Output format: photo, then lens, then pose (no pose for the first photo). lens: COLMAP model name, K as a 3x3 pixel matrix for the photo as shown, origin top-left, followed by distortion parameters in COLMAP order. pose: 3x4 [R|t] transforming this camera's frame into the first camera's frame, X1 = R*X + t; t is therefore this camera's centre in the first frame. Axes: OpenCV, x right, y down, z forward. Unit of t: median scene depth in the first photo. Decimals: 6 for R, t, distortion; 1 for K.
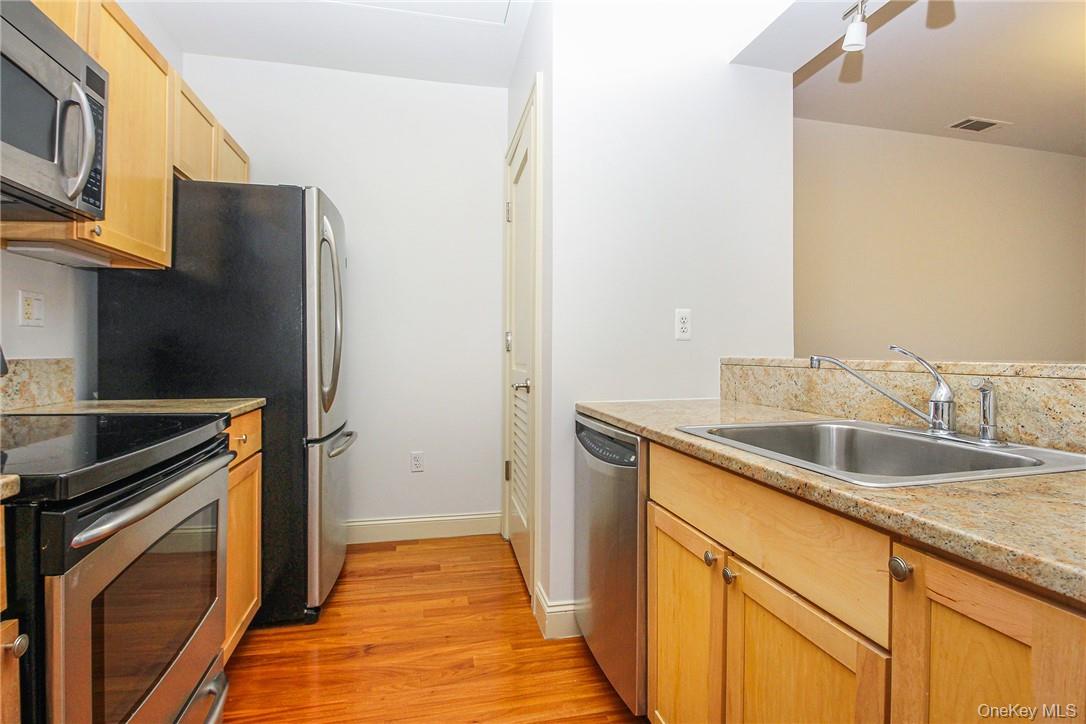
lens RADIAL K [[524.2, 0, 586.2], [0, 524.2, 356.1], [0, 0, 1]] dist [-0.001031, -0.010704]
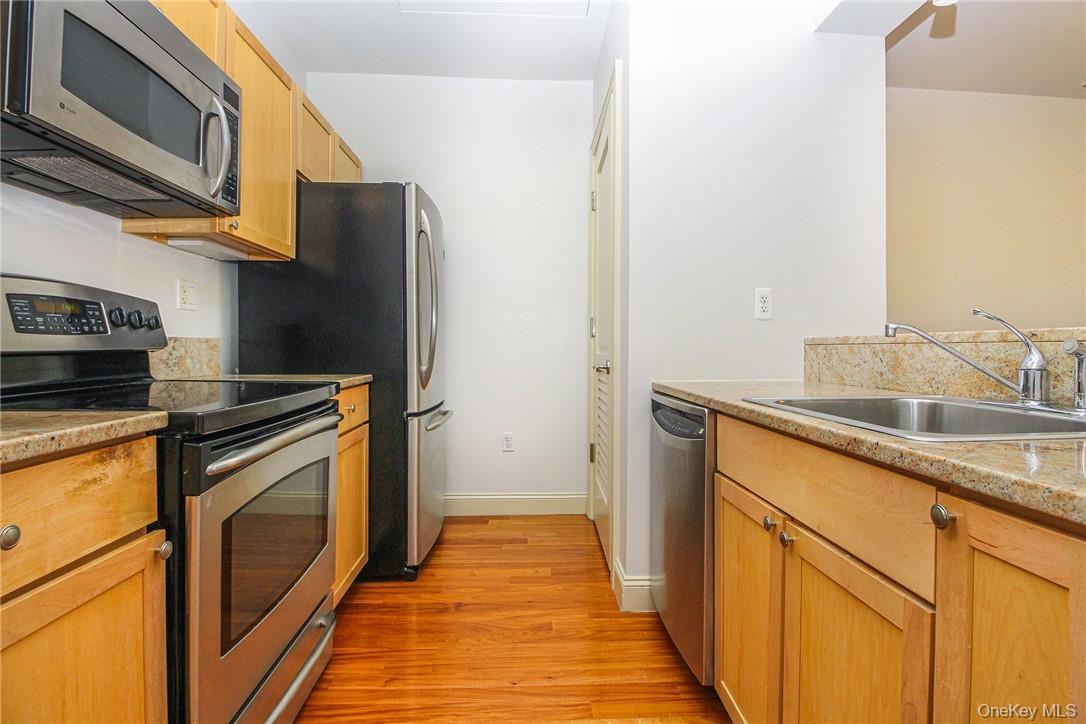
lens RADIAL K [[519.5, 0, 587.3], [0, 519.5, 348.7], [0, 0, 1]] dist [-0.001042, -0.014229]
pose [[0.985785, 0.001680, -0.168005, 0.028648], [-0.000920, 0.999989, 0.004600, 0.023160], [0.168011, -0.004380, 0.985775, -0.013693]]
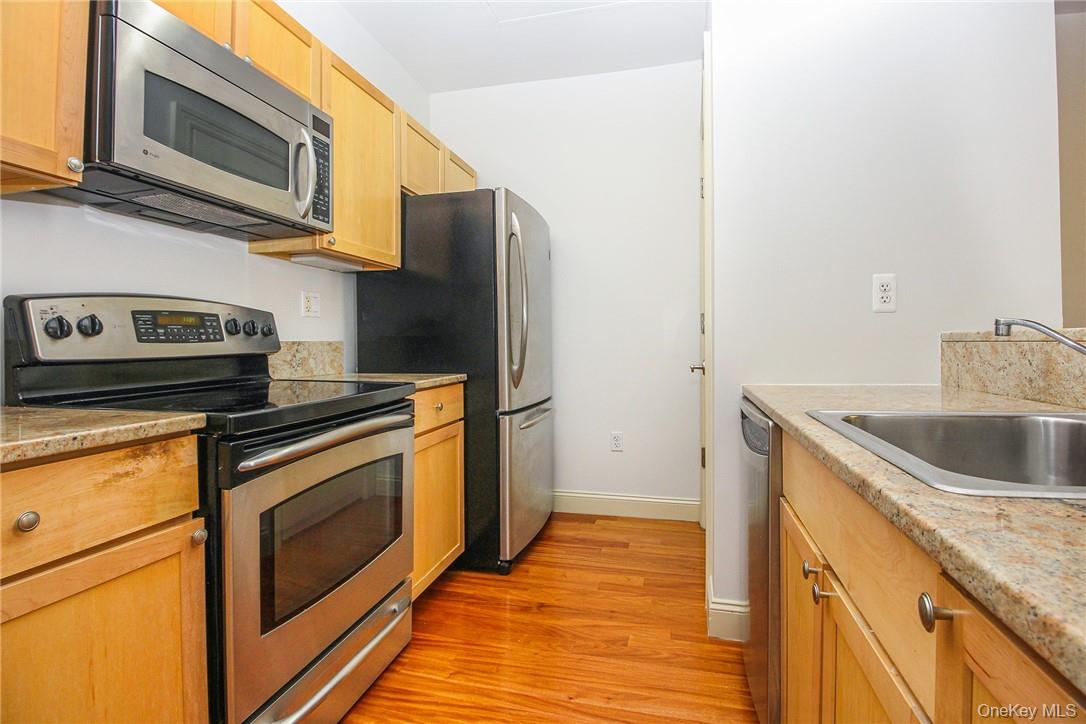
lens RADIAL K [[527.0, 0, 559.7], [0, 527.0, 345.8], [0, 0, 1]] dist [-0.000884, -0.017151]
pose [[0.893941, -0.006142, -0.448142, 0.120994], [0.009472, 0.999942, 0.005189, 0.015512], [0.448084, -0.008883, 0.893947, 0.051256]]
